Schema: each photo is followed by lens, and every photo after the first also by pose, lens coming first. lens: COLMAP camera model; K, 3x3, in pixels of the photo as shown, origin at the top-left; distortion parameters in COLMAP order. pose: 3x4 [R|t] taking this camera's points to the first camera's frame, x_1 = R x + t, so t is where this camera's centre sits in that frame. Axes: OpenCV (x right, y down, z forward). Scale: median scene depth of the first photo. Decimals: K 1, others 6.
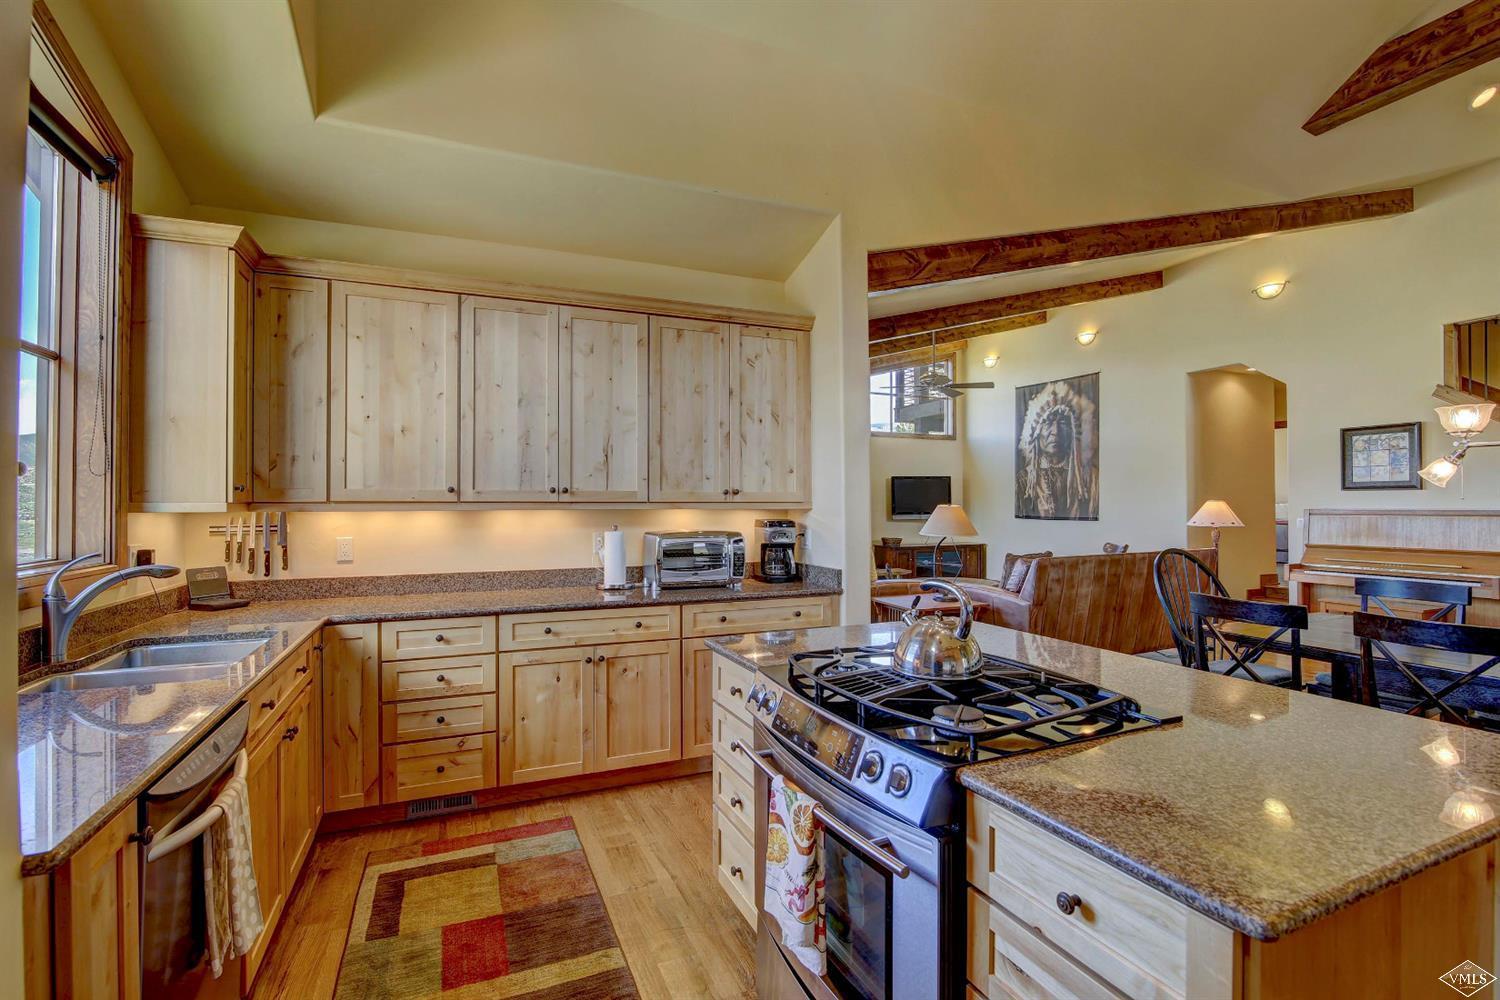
lens RADIAL K [[687.0, 0, 746.0], [0, 687.0, 499.2], [0, 0, 1]] dist [-0.016482, -0.000517]
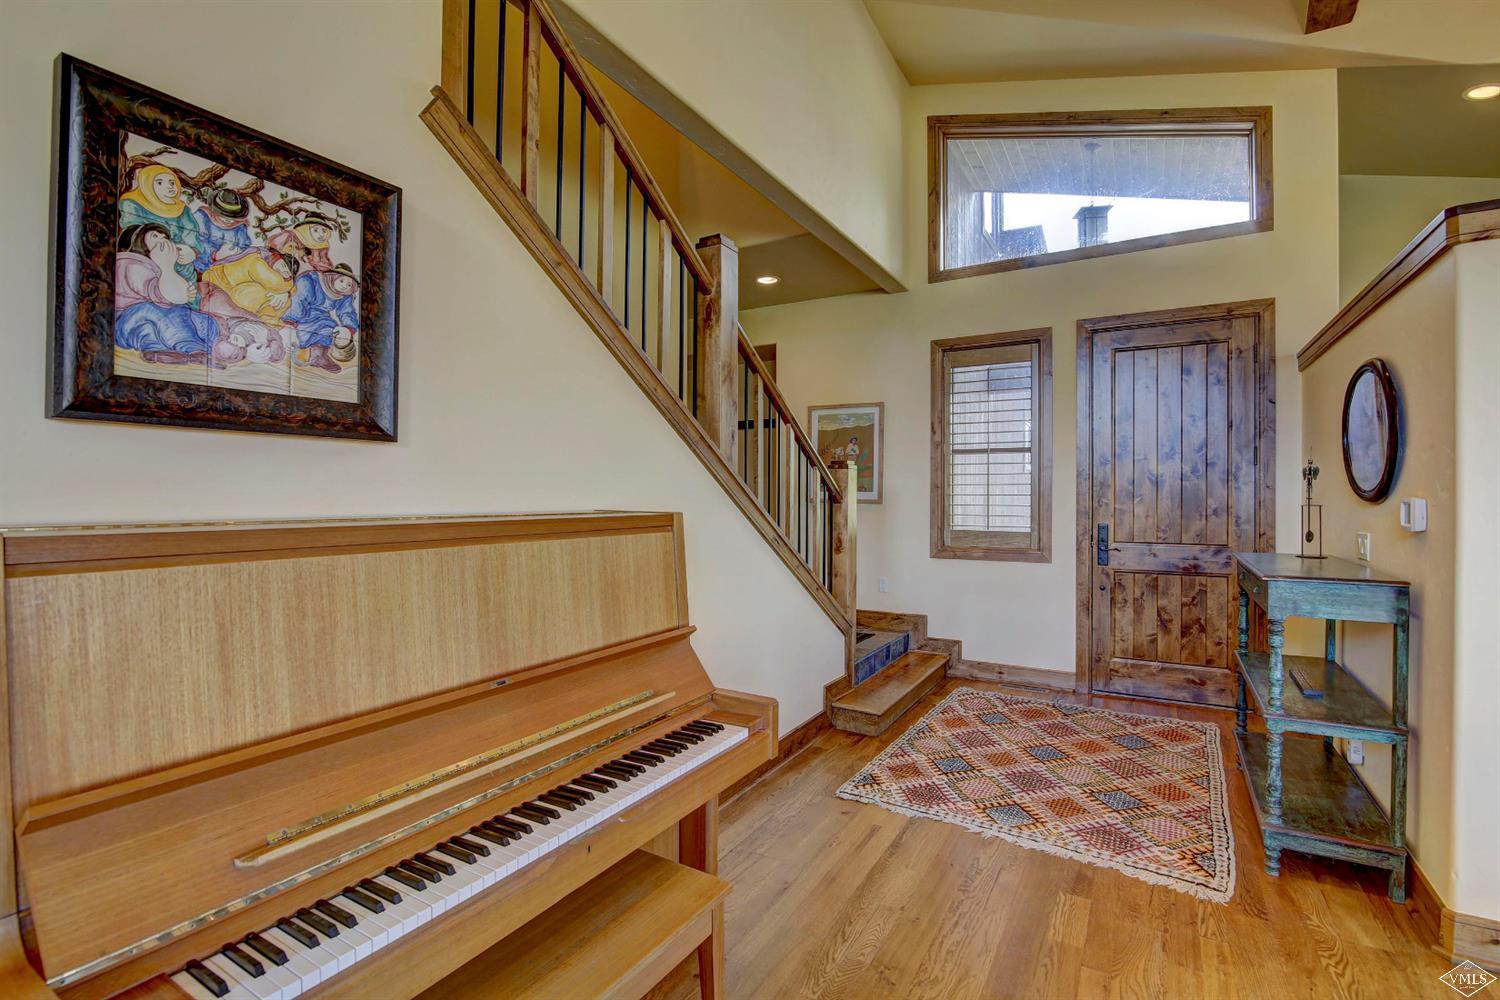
lens RADIAL K [[687.0, 0, 746.0], [0, 687.0, 499.2], [0, 0, 1]] dist [-0.016482, -0.000517]
pose [[-0.586490, -0.002006, 0.809954, 0.428726], [-0.007534, 0.999967, -0.002978, 0.004863], [-0.809921, -0.007849, -0.586486, 0.643811]]
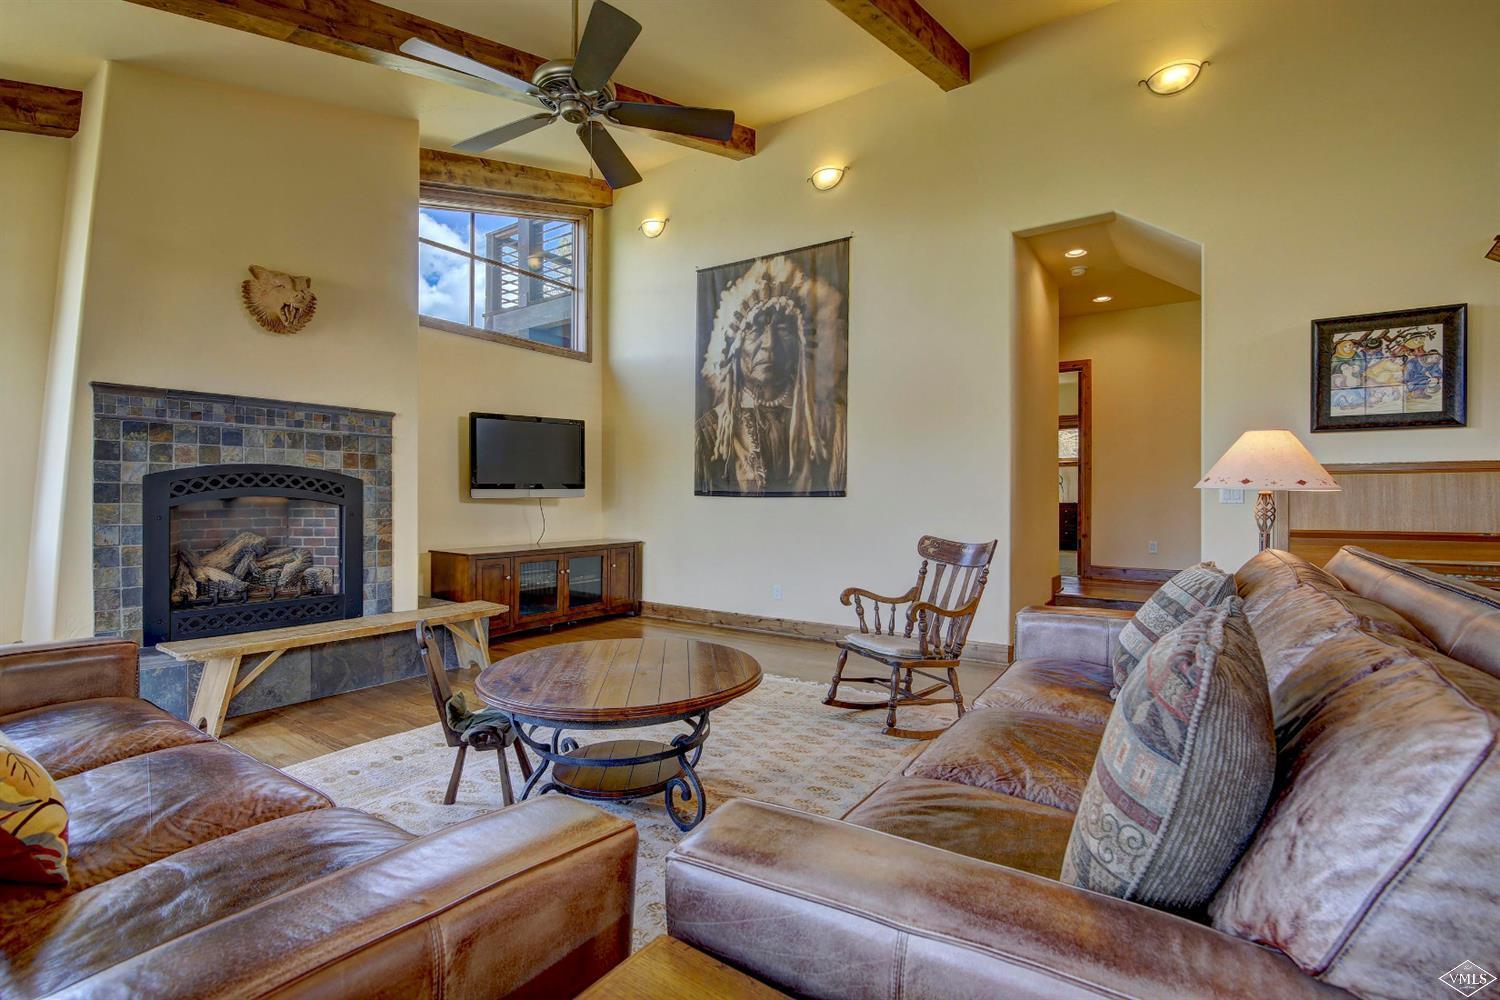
lens RADIAL K [[687.0, 0, 746.0], [0, 687.0, 499.2], [0, 0, 1]] dist [-0.016482, -0.000517]
pose [[0.846677, 0.001193, 0.532105, 0.129271], [-0.007119, 0.999933, 0.009085, 0.026852], [-0.532059, -0.011480, 0.846630, 0.521112]]
